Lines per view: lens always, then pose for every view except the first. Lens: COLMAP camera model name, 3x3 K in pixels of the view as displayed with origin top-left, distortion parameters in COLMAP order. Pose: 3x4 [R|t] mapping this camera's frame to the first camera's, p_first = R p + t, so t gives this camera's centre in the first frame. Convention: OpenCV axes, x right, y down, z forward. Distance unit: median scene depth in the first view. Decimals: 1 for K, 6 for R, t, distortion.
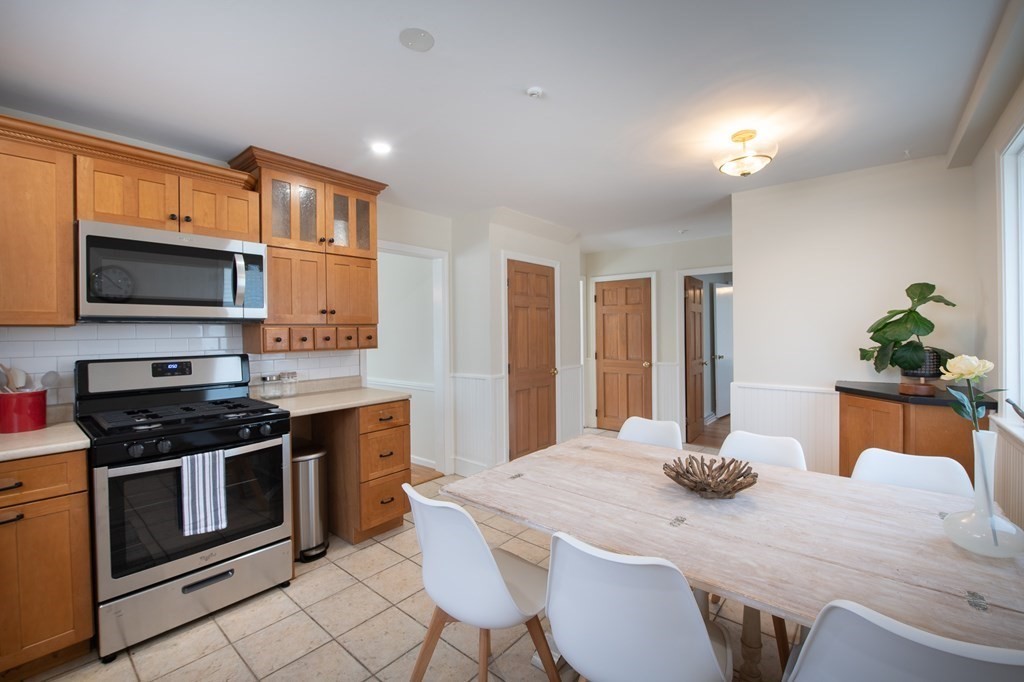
lens RADIAL K [[428.2, 0, 512.8], [0, 428.2, 336.5], [0, 0, 1]] dist [-0.010130, 0.000531]
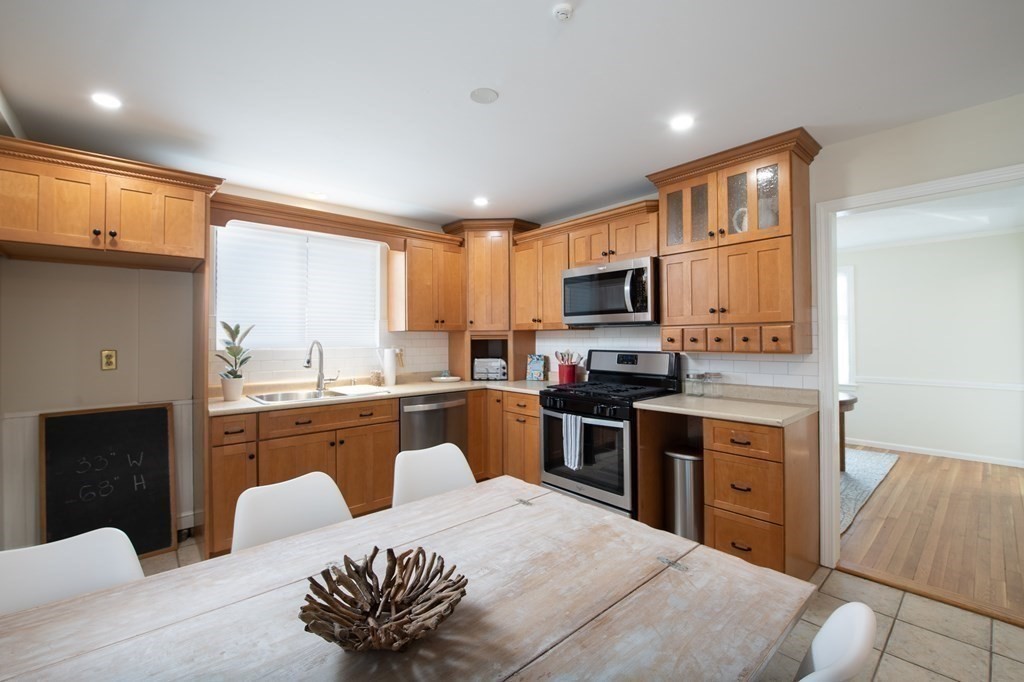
lens RADIAL K [[428.2, 0, 505.8], [0, 428.2, 337.1], [0, 0, 1]] dist [-0.010130, 0.000531]
pose [[-0.150139, 0.011327, -0.988600, 0.686146], [-0.003057, 0.999924, 0.011921, -0.012543], [0.988660, 0.004812, -0.150093, 0.868482]]
